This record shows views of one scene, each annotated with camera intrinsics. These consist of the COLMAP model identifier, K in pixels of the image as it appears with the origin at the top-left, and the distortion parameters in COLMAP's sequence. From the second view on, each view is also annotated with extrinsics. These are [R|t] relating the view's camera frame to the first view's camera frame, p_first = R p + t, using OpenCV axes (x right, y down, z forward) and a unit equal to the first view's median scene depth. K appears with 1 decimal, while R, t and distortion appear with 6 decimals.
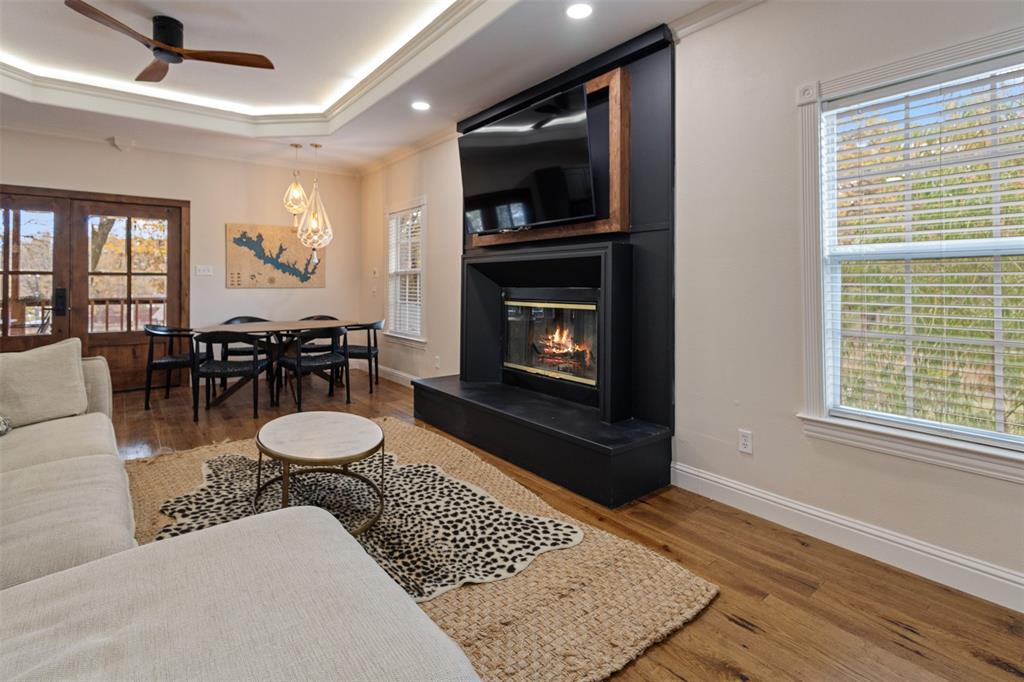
lens RADIAL K [[488.7, 0, 511.9], [0, 488.7, 280.2], [0, 0, 1]] dist [0.005155, 0.000396]
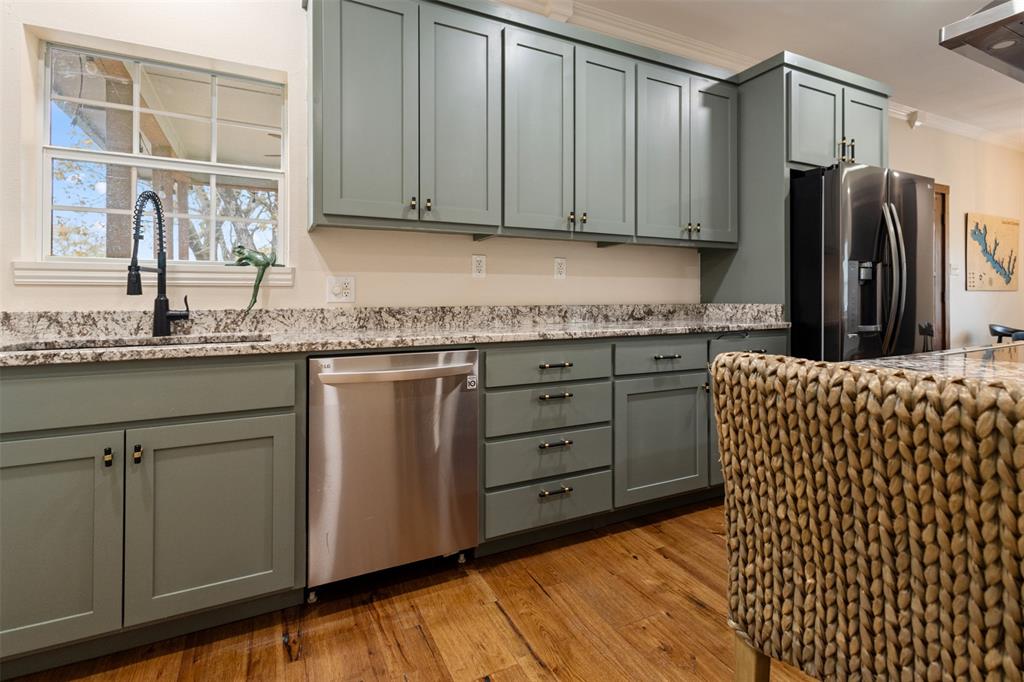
lens RADIAL K [[488.7, 0, 511.9], [0, 488.7, 280.2], [0, 0, 1]] dist [0.005155, 0.000396]
pose [[0.977895, 0.007181, -0.208971, -2.156463], [-0.008043, 0.999962, -0.003278, 0.013986], [0.208940, 0.004886, 0.977916, 0.047071]]
